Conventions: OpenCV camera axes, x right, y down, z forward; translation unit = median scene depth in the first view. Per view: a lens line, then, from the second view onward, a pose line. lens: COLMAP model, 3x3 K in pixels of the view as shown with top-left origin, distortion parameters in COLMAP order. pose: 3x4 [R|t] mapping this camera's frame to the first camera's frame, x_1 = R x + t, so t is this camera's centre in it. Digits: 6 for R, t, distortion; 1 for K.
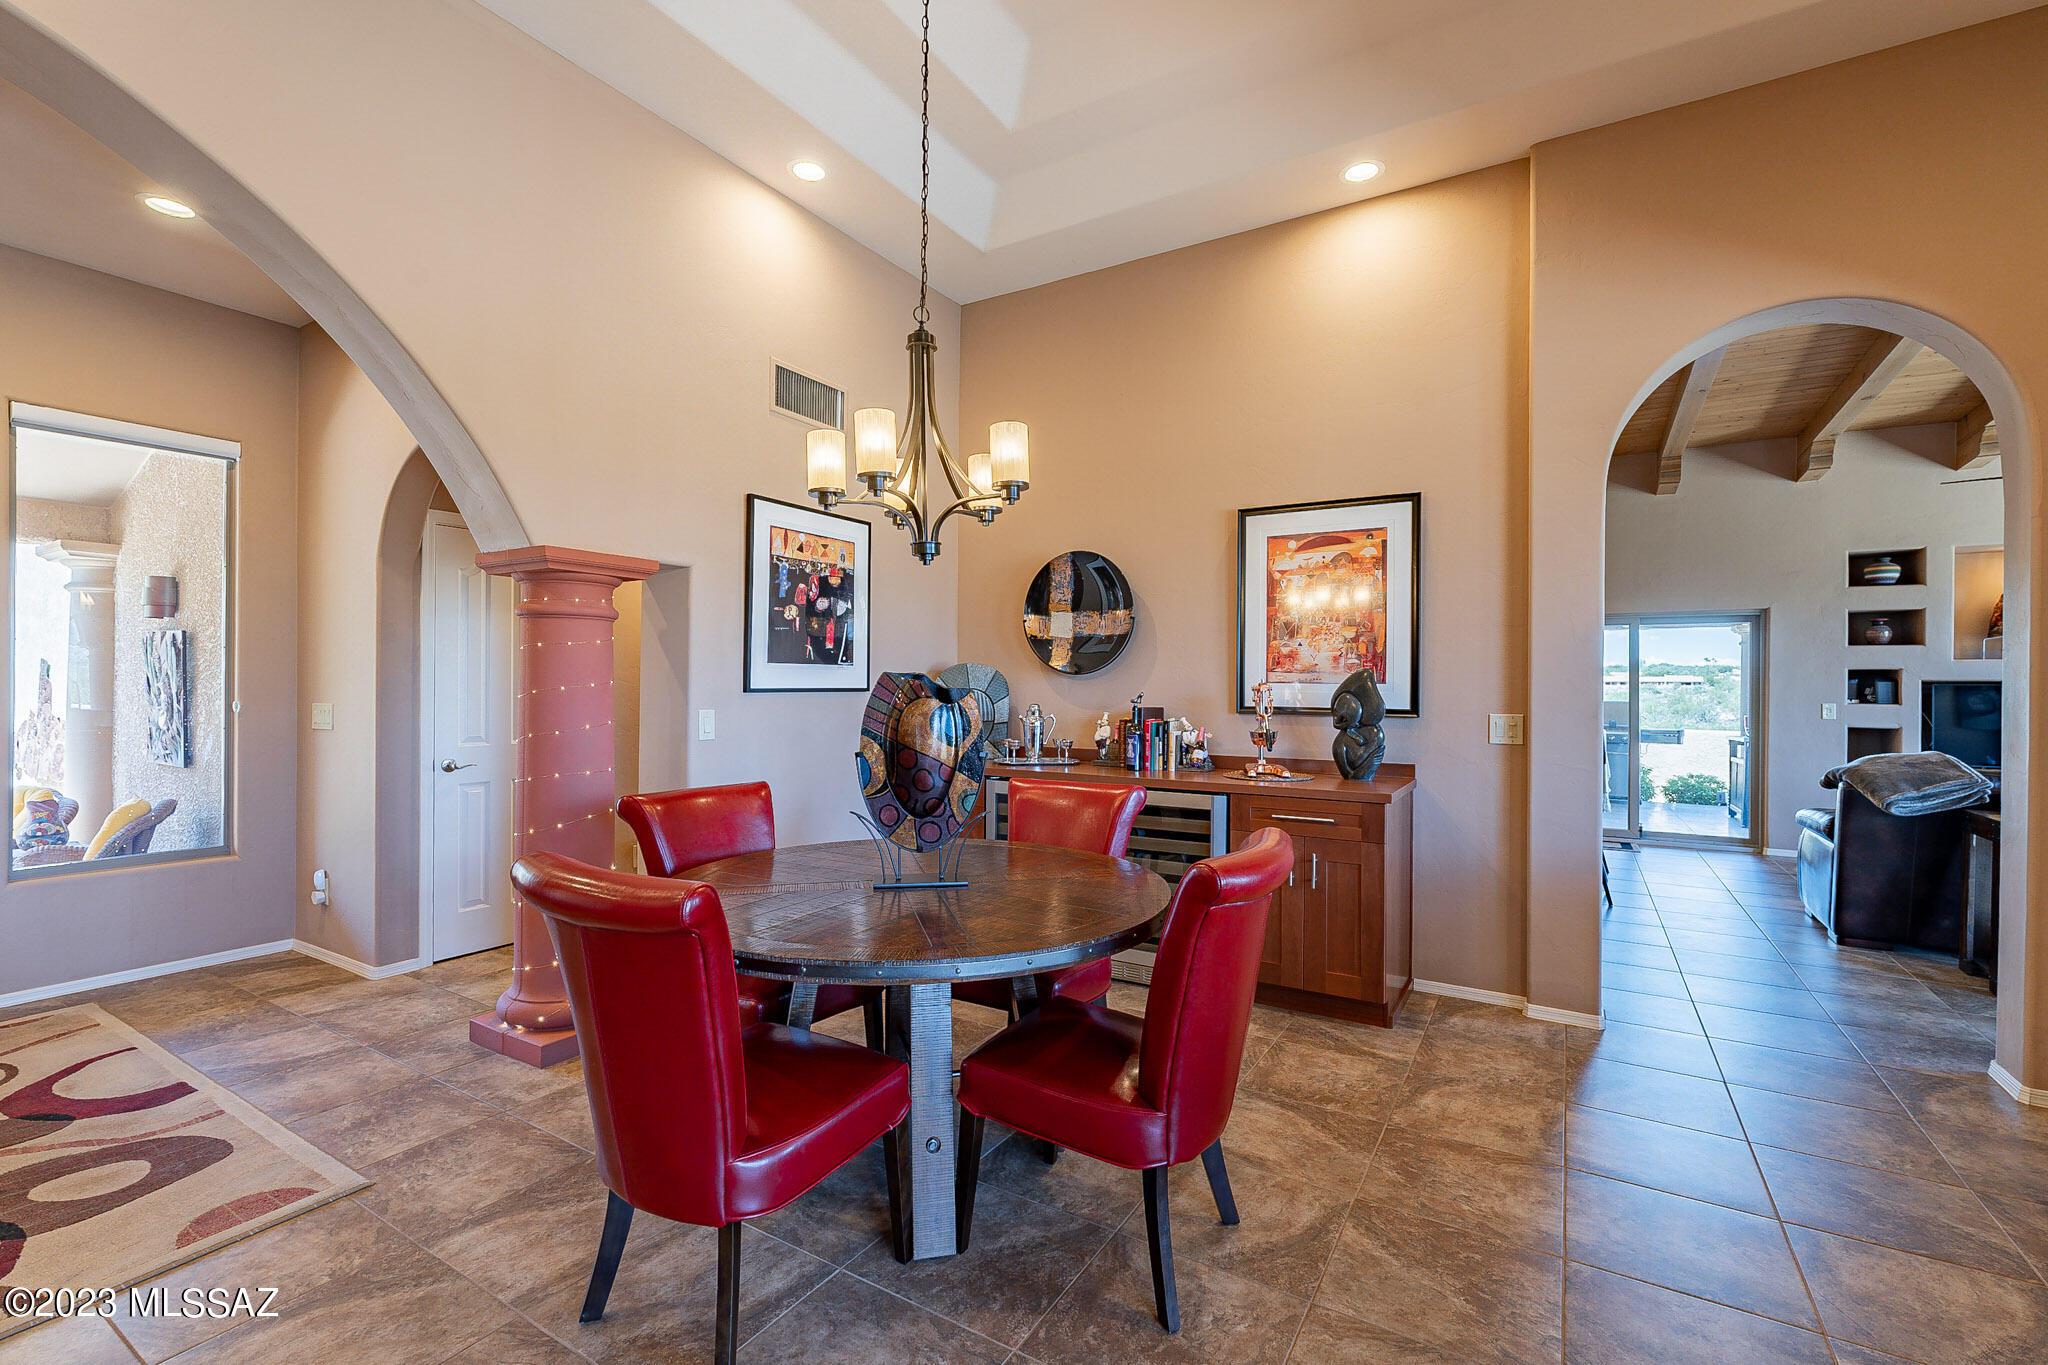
lens RADIAL K [[902.3, 0, 1018.1], [0, 902.3, 679.1], [0, 0, 1]] dist [-0.004283, 0.000653]
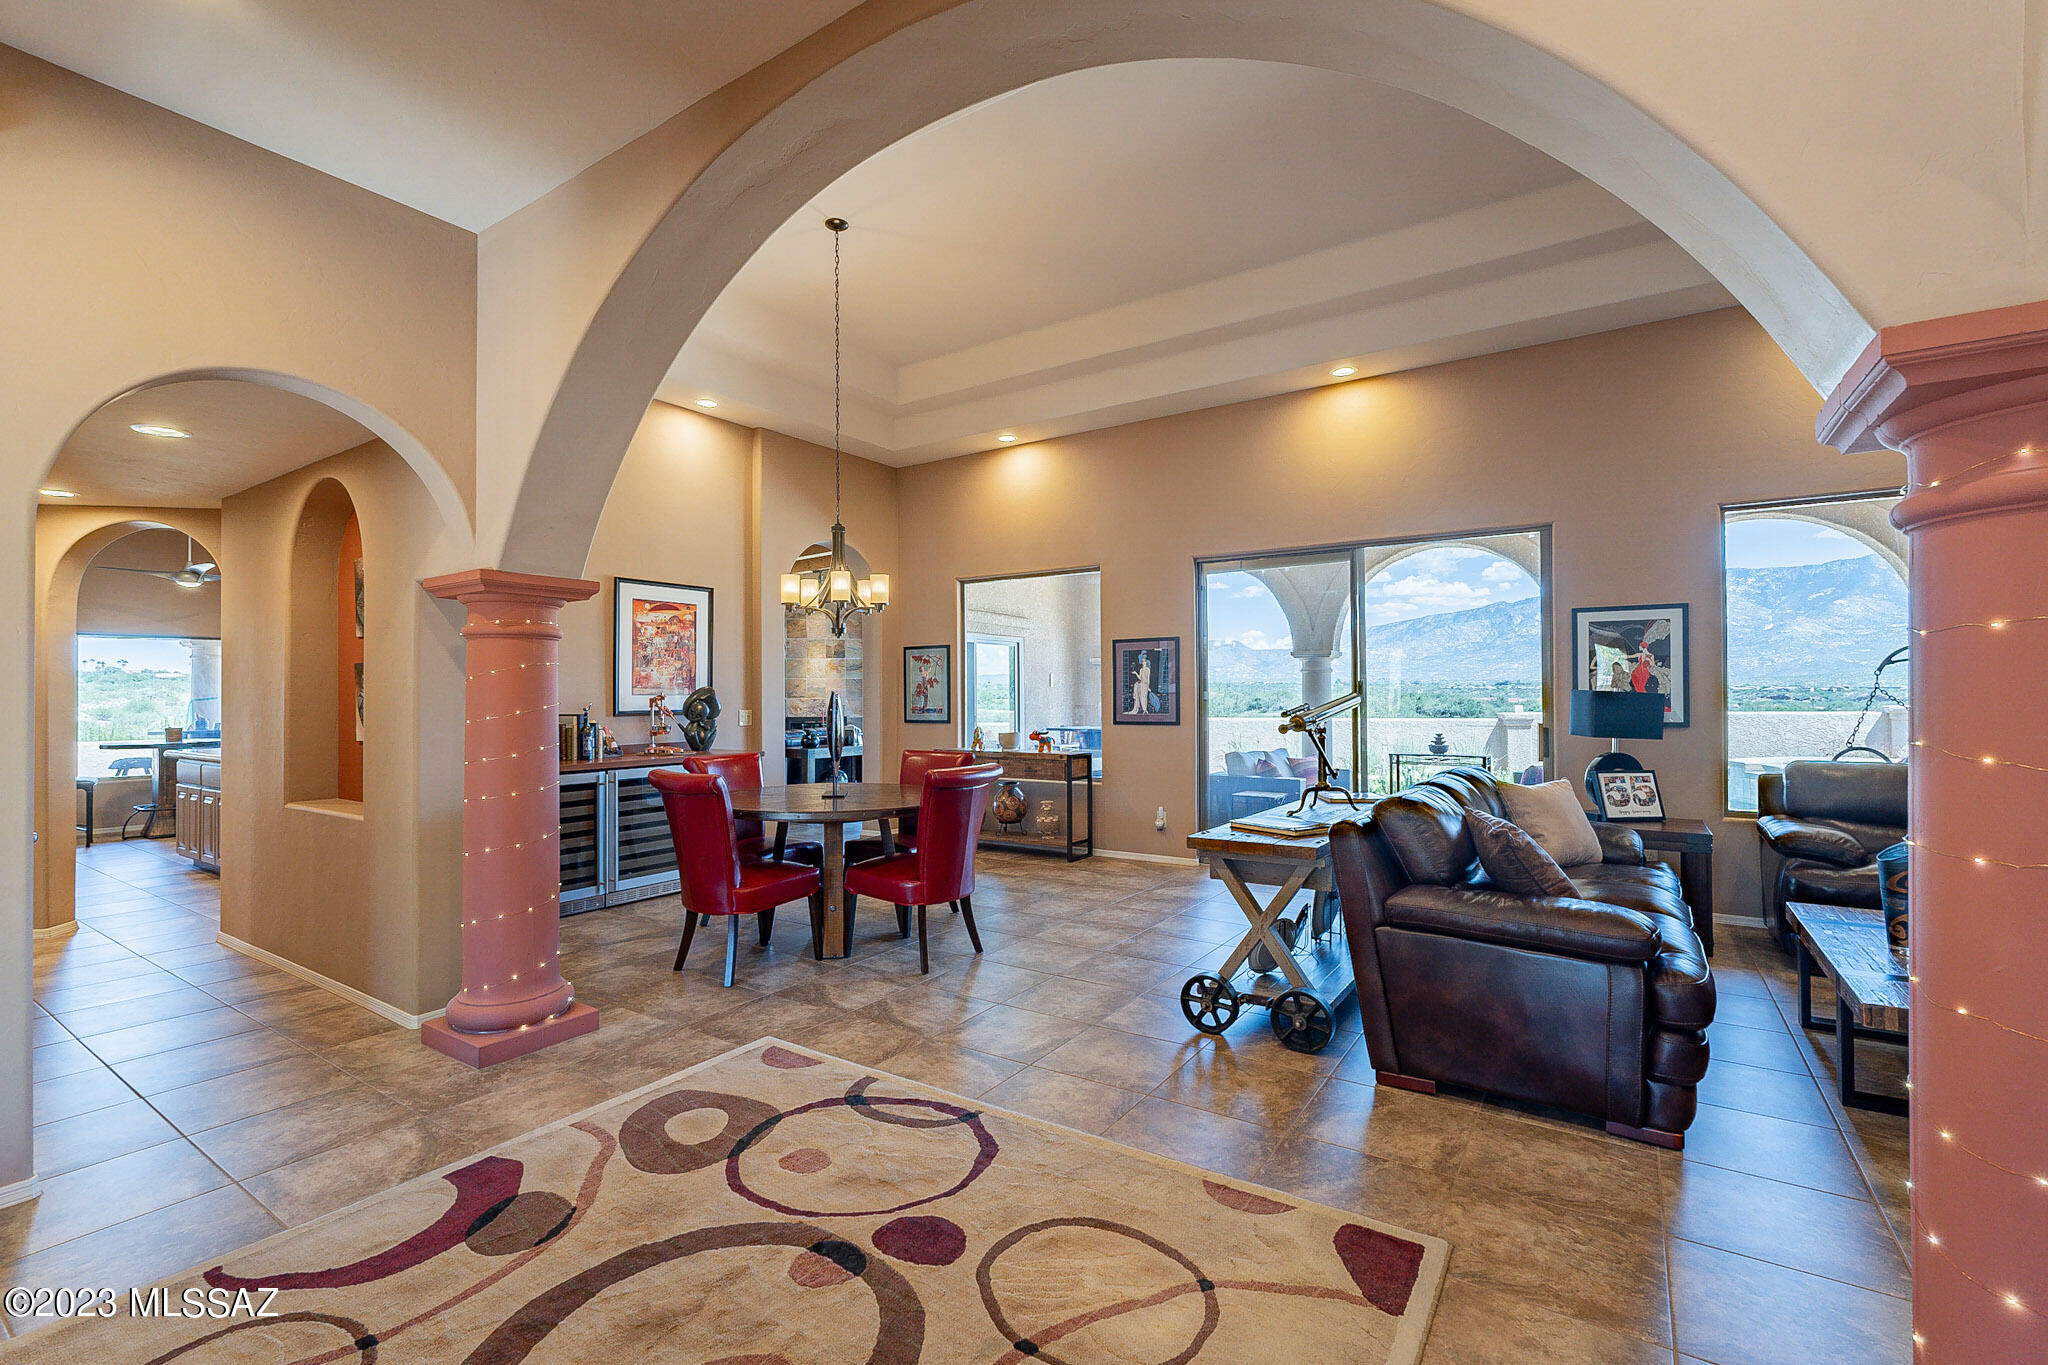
lens RADIAL K [[902.3, 0, 1019.9], [0, 902.3, 693.3], [0, 0, 1]] dist [-0.004283, 0.000653]
pose [[0.037034, -0.007026, 0.999289, -0.768551], [0.001139, 0.999975, 0.006988, -0.005556], [-0.999313, 0.000880, 0.037041, 0.186827]]
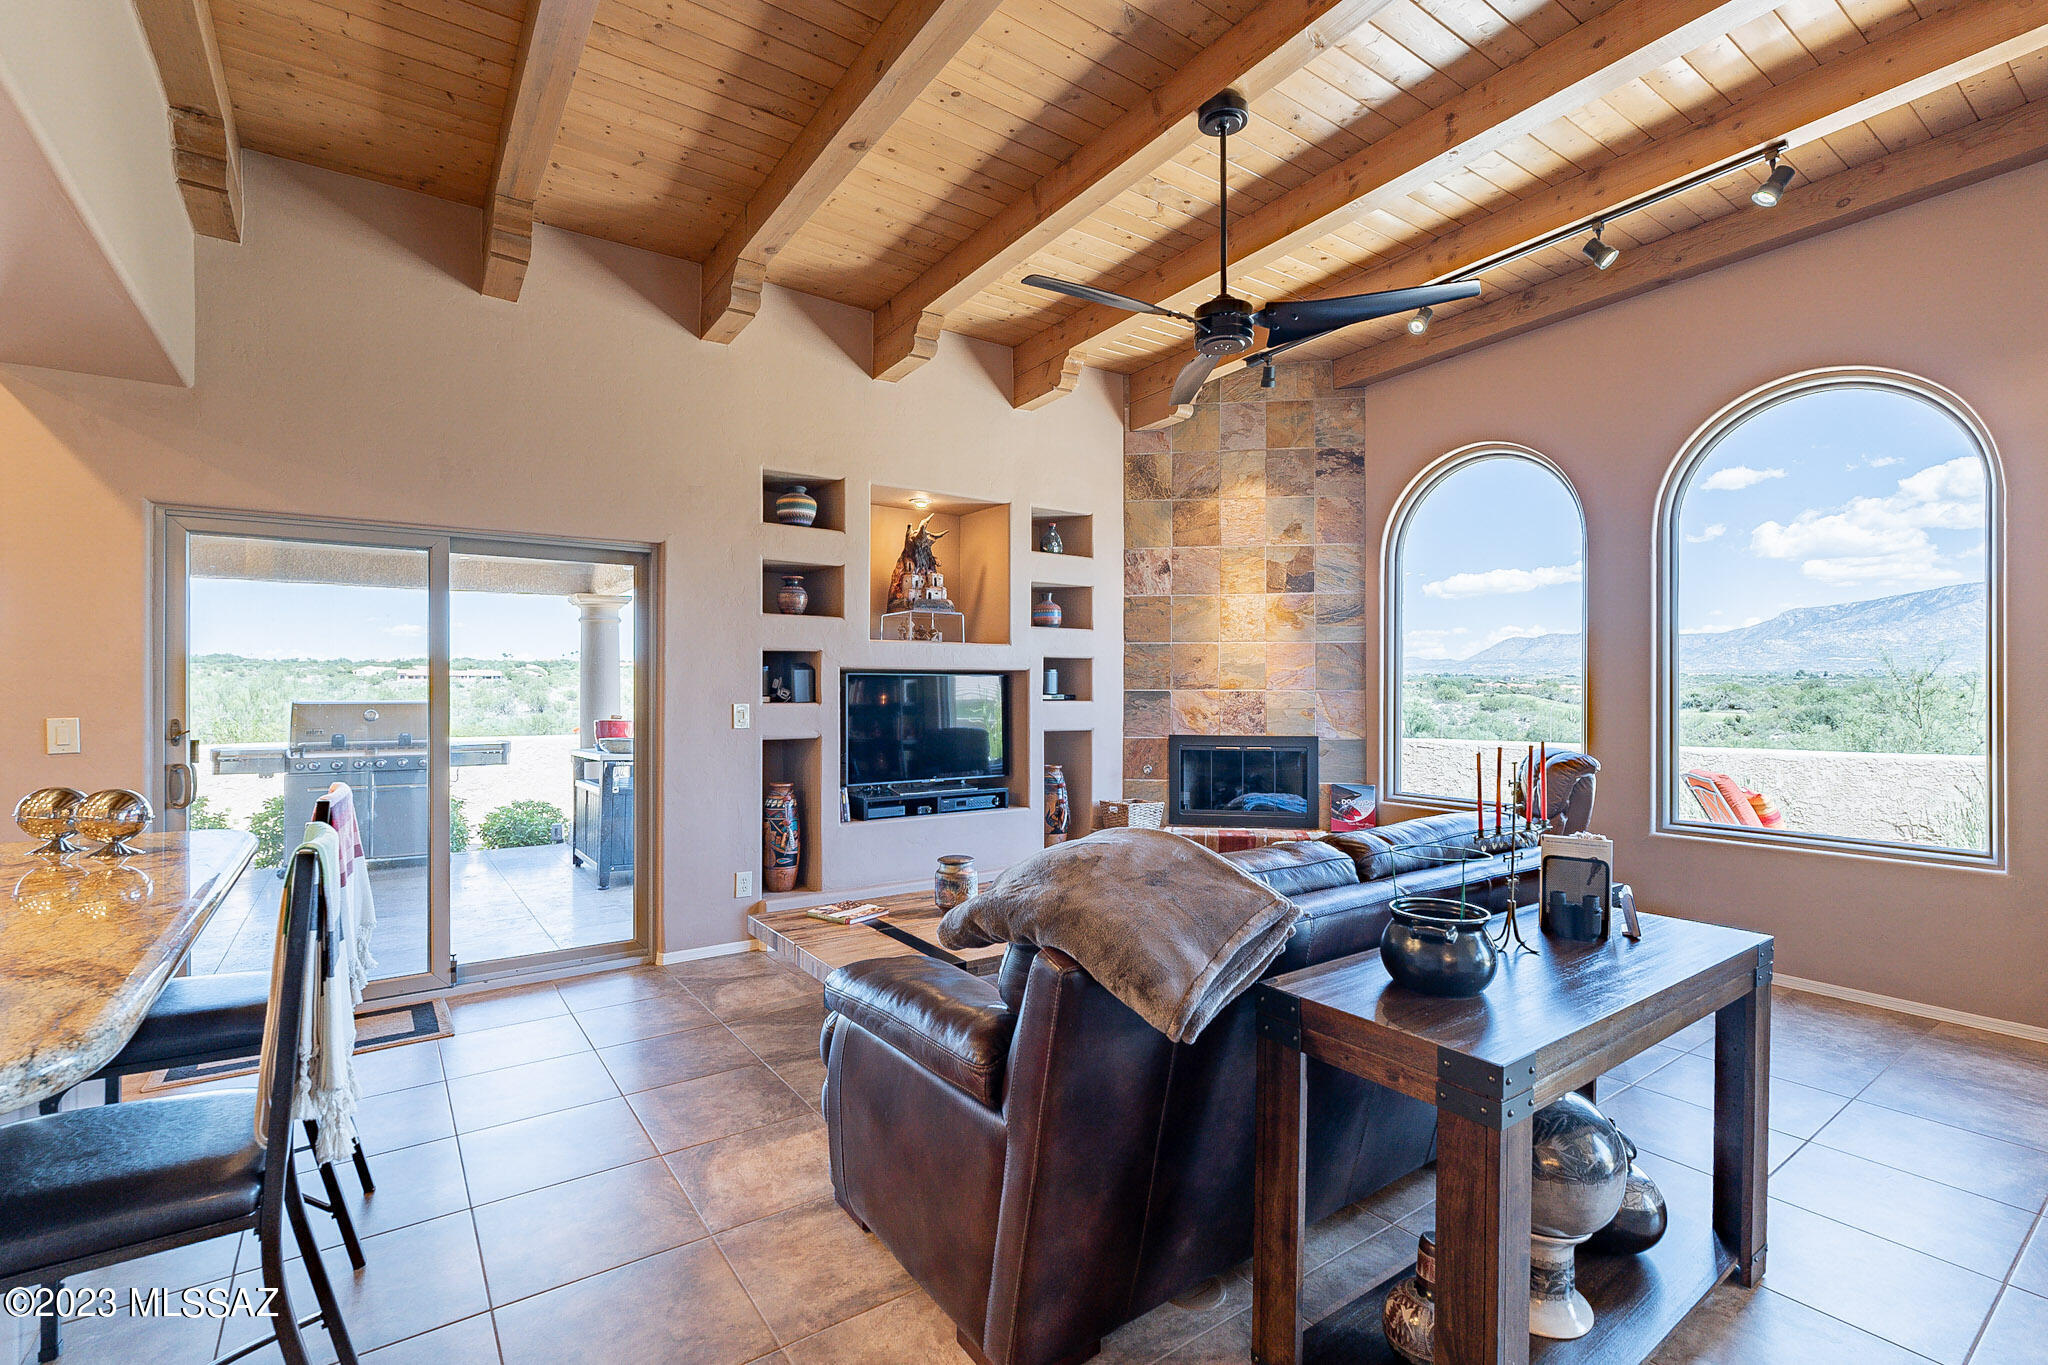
lens RADIAL K [[902.3, 0, 1007.1], [0, 902.3, 690.1], [0, 0, 1]] dist [-0.004283, 0.000653]
pose [[0.396368, -0.012363, 0.918009, 0.406464], [-0.004736, 0.999869, 0.015510, 0.007026], [-0.918080, -0.010495, 0.396257, 0.594743]]
